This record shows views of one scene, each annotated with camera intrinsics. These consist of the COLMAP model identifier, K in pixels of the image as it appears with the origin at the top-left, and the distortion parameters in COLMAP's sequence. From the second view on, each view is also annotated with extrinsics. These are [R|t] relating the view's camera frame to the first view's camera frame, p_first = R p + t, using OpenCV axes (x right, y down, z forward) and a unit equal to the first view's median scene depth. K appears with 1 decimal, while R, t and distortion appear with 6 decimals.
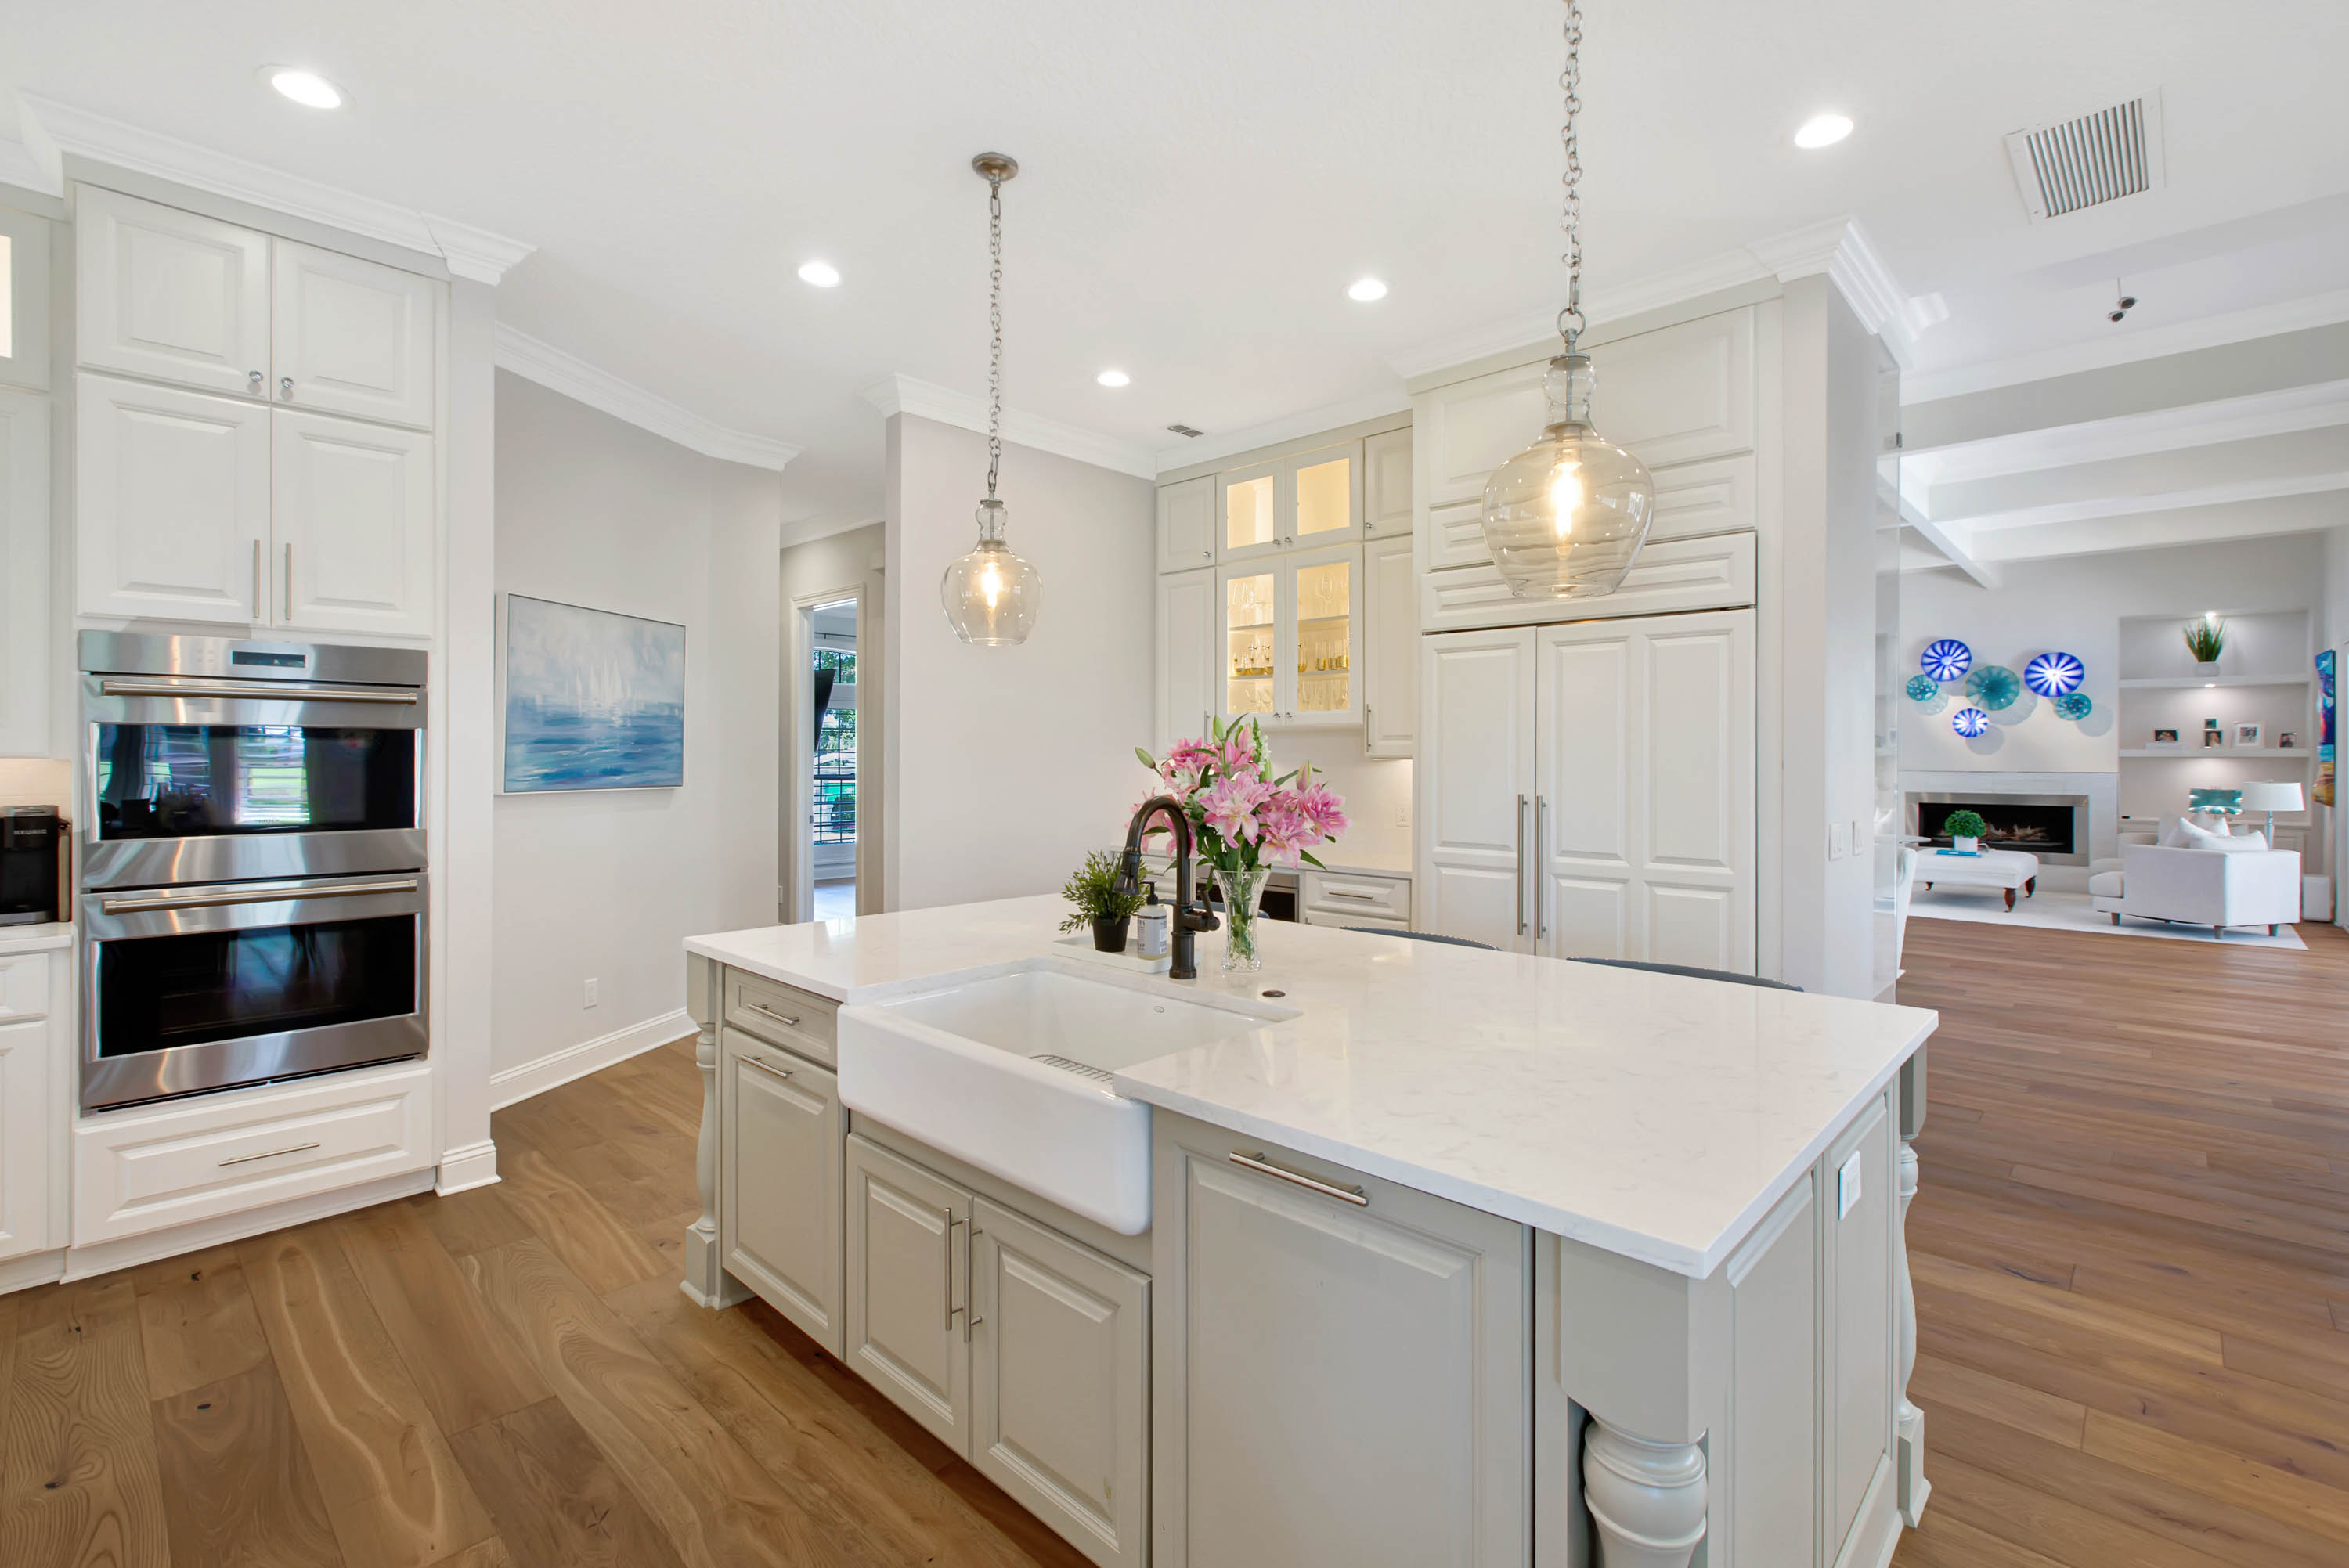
lens RADIAL K [[1055.3, 0, 1171.1], [0, 1055.3, 764.4], [0, 0, 1]] dist [0.004009, -0.001888]
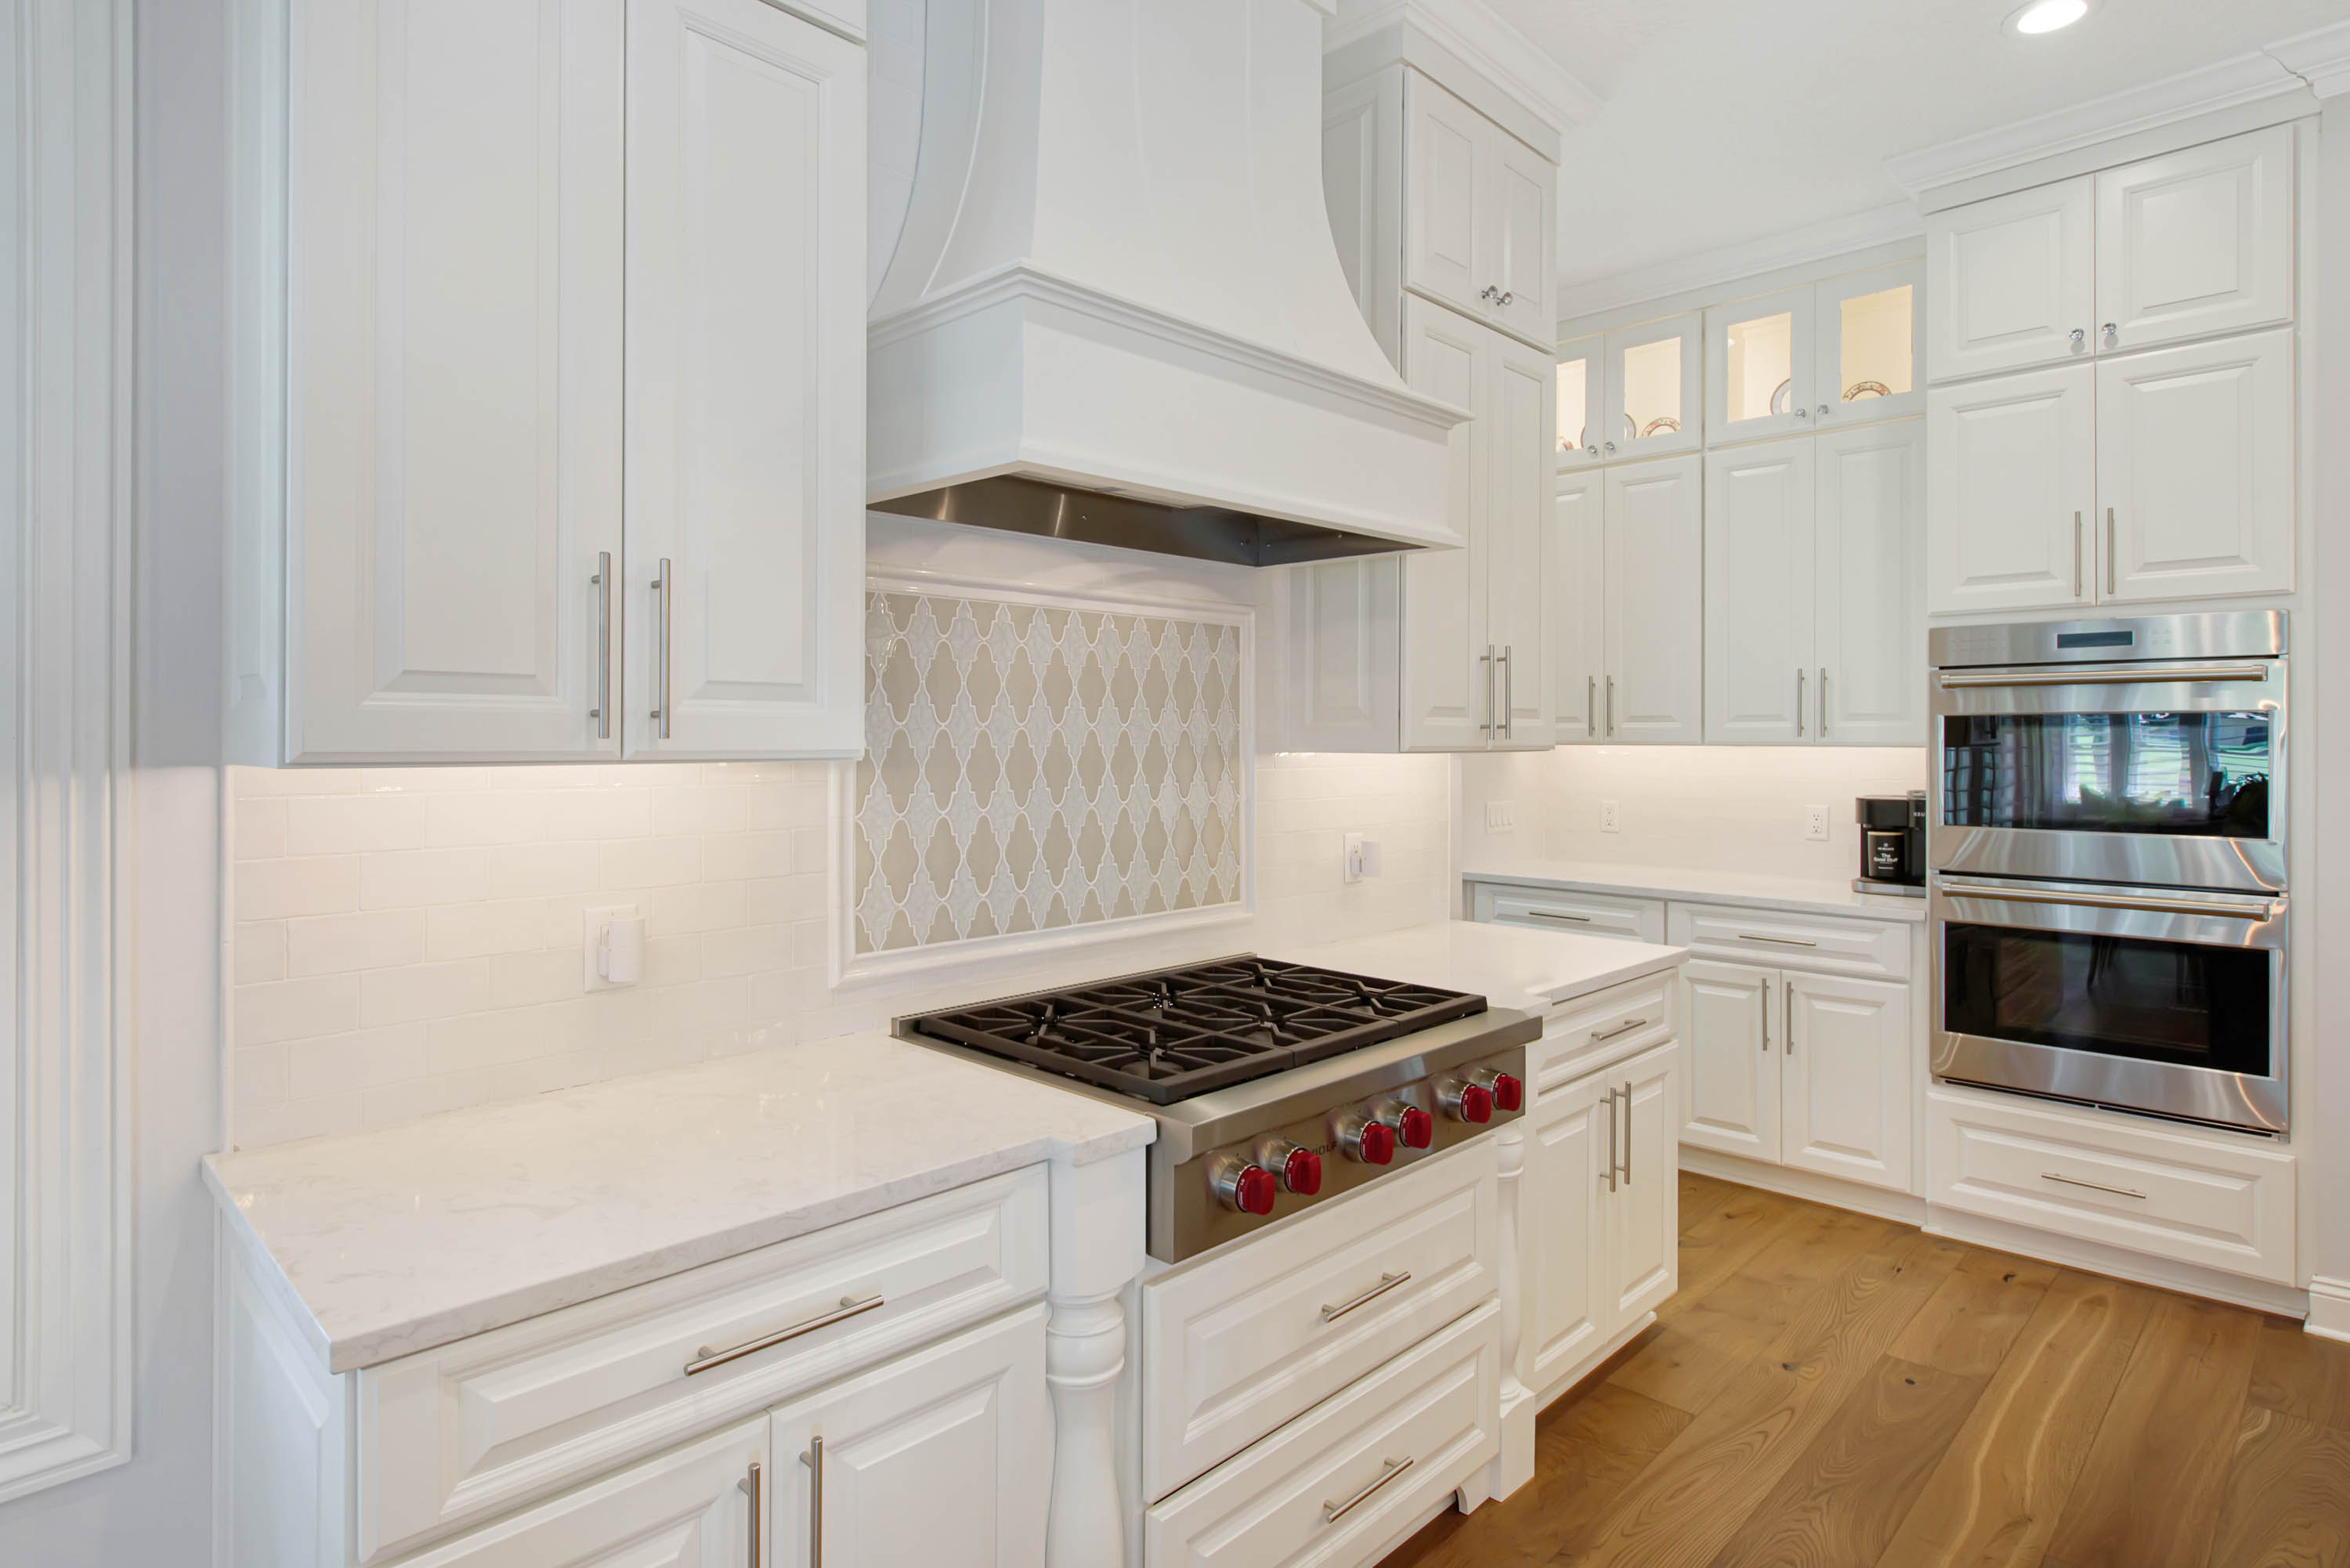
lens RADIAL K [[1264.0, 0, 1160.3], [0, 1264.0, 733.0], [0, 0, 1]] dist [0.005347, 0.000365]
pose [[-0.006302, -0.002727, -0.999976, 0.257948], [-0.006910, 0.999973, -0.002684, -0.011296], [0.999956, 0.006893, -0.006321, 0.218959]]
